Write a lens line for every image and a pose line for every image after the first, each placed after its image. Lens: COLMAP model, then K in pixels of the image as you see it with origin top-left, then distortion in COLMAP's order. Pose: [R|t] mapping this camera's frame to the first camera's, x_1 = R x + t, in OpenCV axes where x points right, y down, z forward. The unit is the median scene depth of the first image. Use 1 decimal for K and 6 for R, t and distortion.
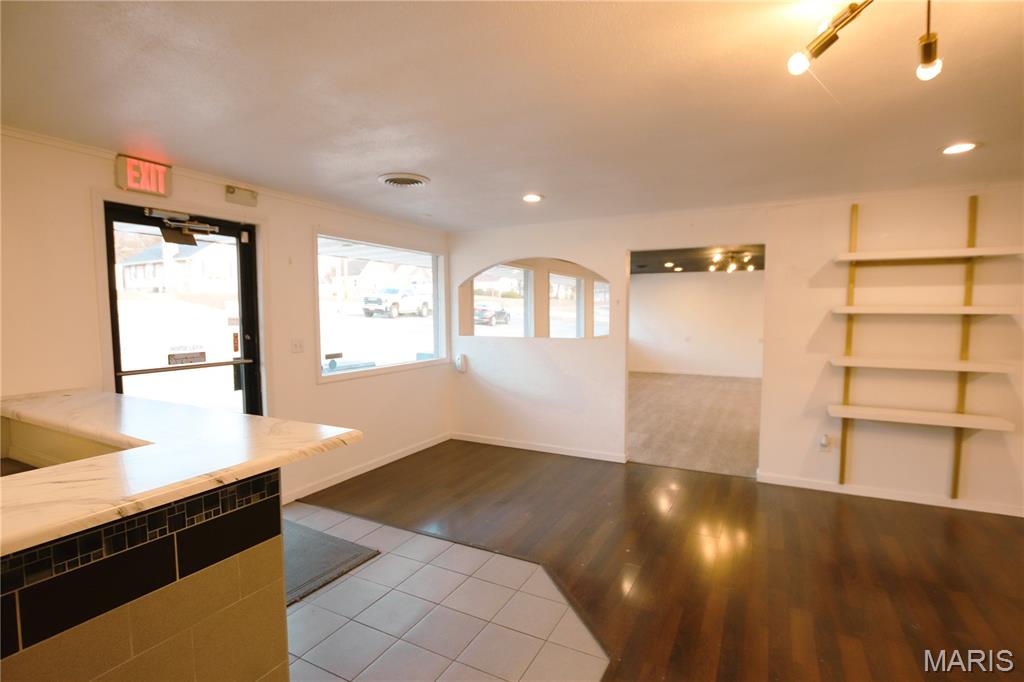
lens RADIAL K [[475.5, 0, 513.4], [0, 475.5, 342.2], [0, 0, 1]] dist [-0.032633, 0.000594]
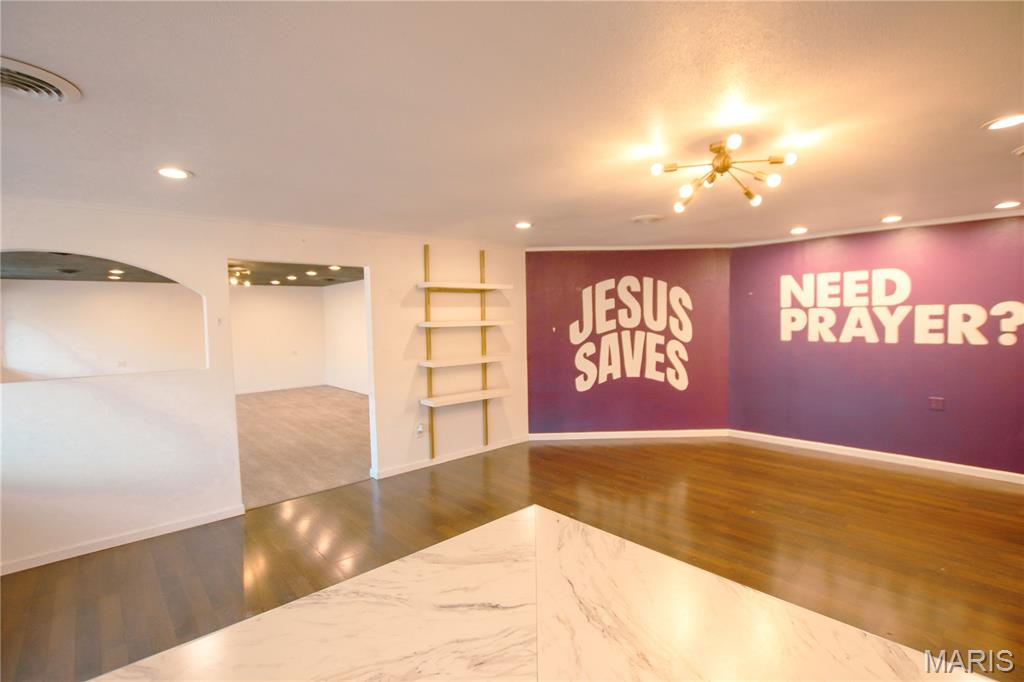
lens RADIAL K [[475.5, 0, 513.4], [0, 475.5, 342.2], [0, 0, 1]] dist [-0.032633, 0.000594]
pose [[0.343855, -0.050447, 0.937667, -0.448353], [0.078347, 0.996615, 0.024888, -0.034110], [-0.935749, 0.064905, 0.346644, 0.319431]]
